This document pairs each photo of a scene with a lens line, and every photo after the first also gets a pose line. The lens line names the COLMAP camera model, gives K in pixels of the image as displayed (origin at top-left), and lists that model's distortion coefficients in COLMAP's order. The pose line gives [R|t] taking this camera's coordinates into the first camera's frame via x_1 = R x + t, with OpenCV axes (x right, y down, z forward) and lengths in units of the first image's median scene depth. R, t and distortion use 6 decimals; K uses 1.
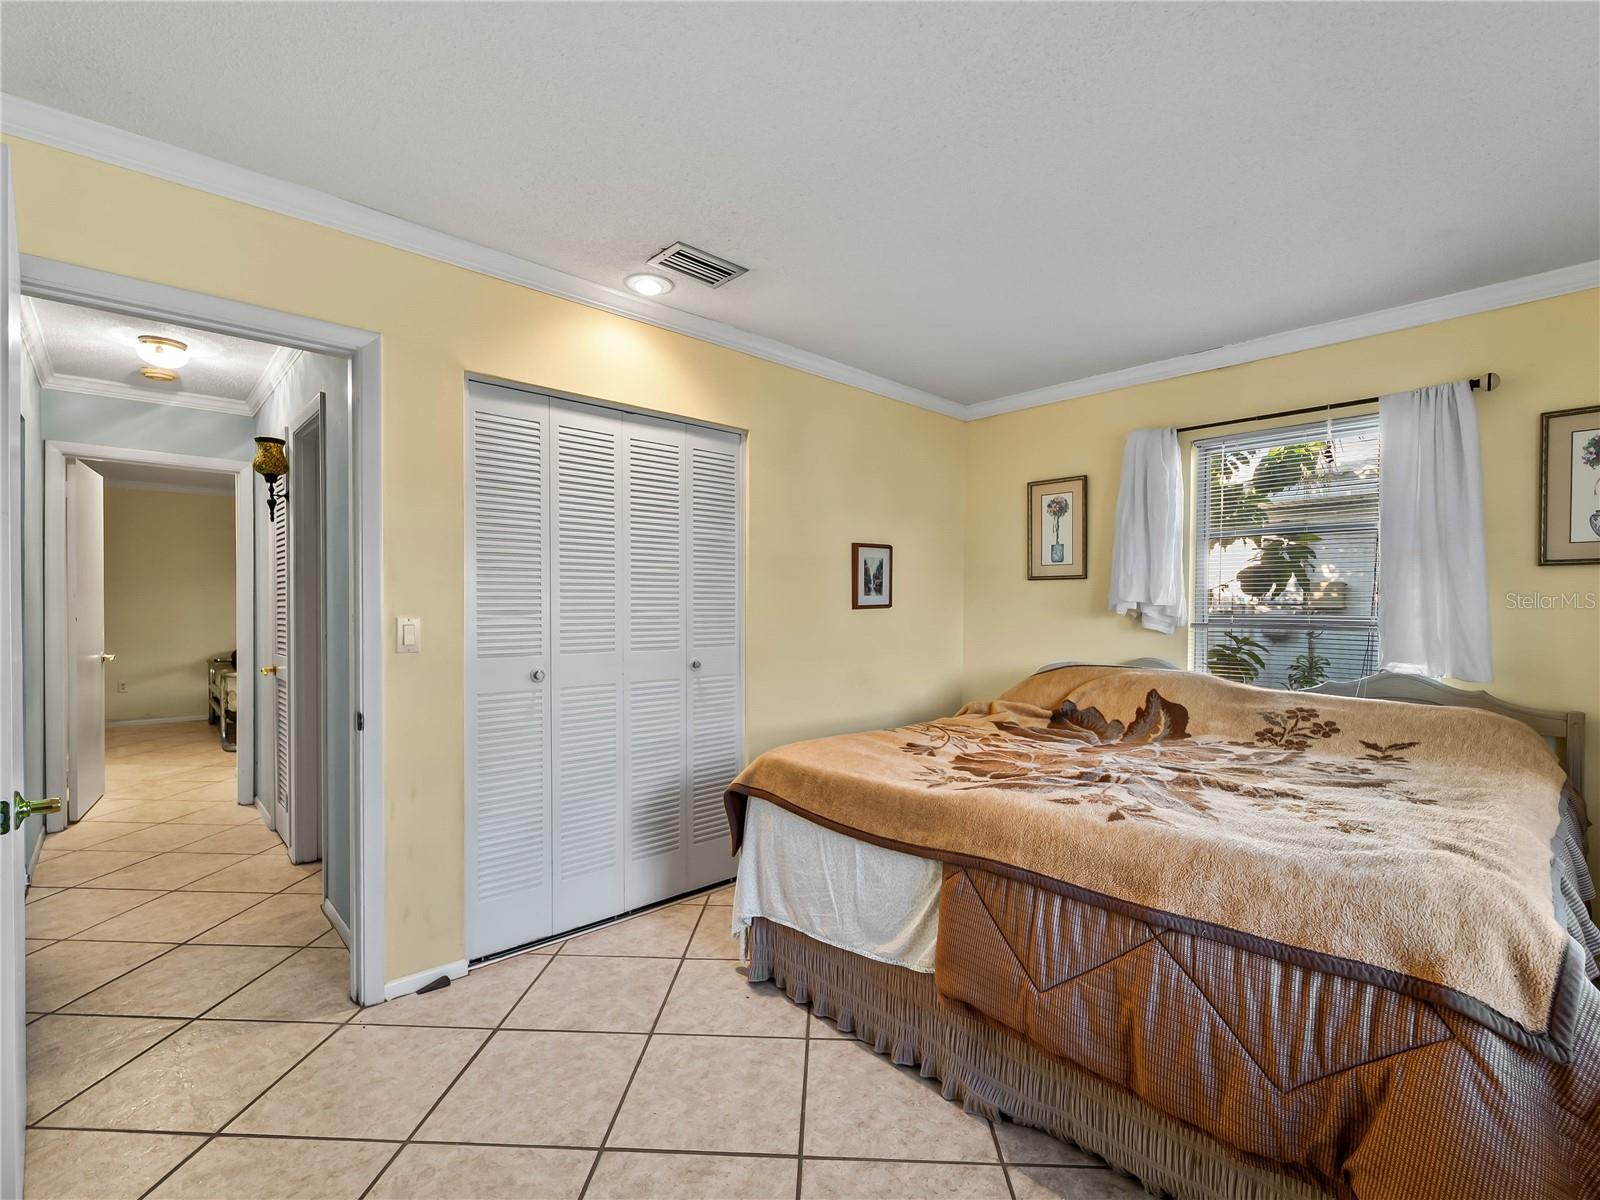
lens RADIAL K [[739.1, 0, 795.2], [0, 739.1, 606.1], [0, 0, 1]] dist [0.000259, -0.000412]
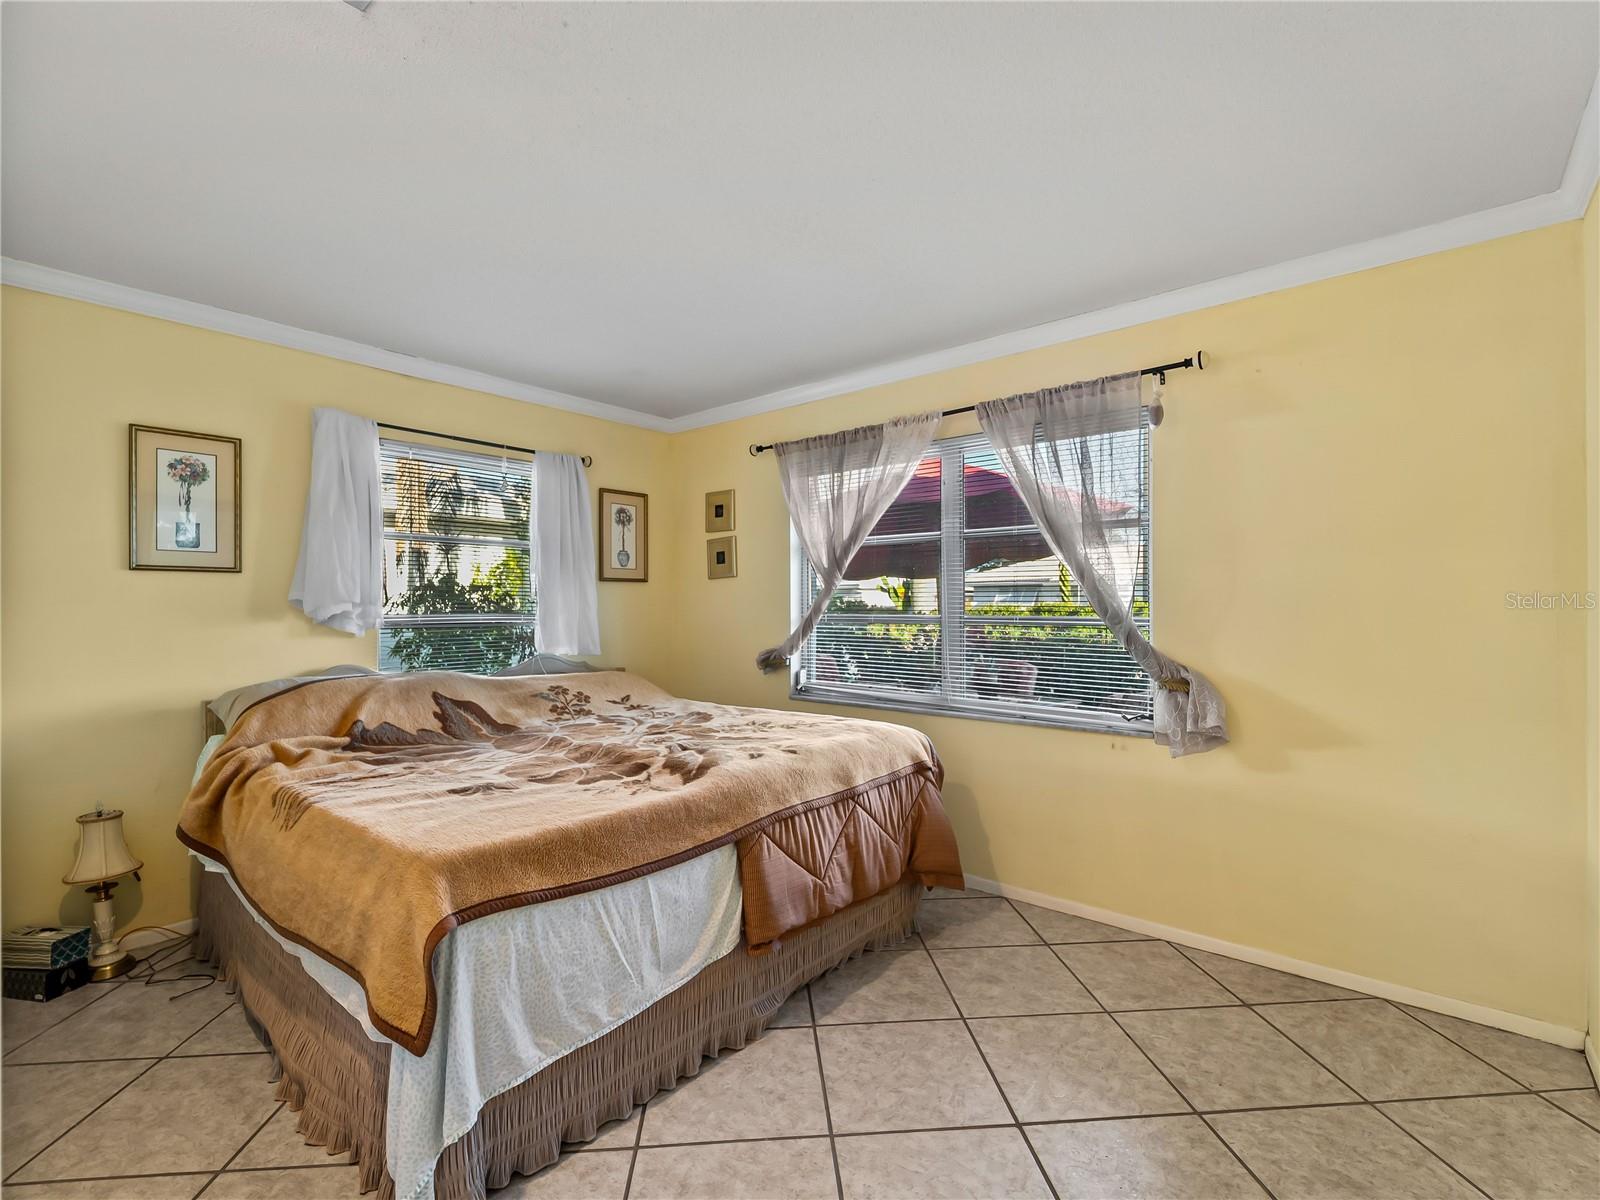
lens RADIAL K [[739.1, 0, 807.0], [0, 739.1, 604.4], [0, 0, 1]] dist [0.000259, -0.000412]
pose [[-0.133843, -0.000135, 0.991003, -0.582086], [0.005100, 0.999987, 0.000825, -0.002608], [-0.990989, 0.005165, -0.133840, 0.668077]]
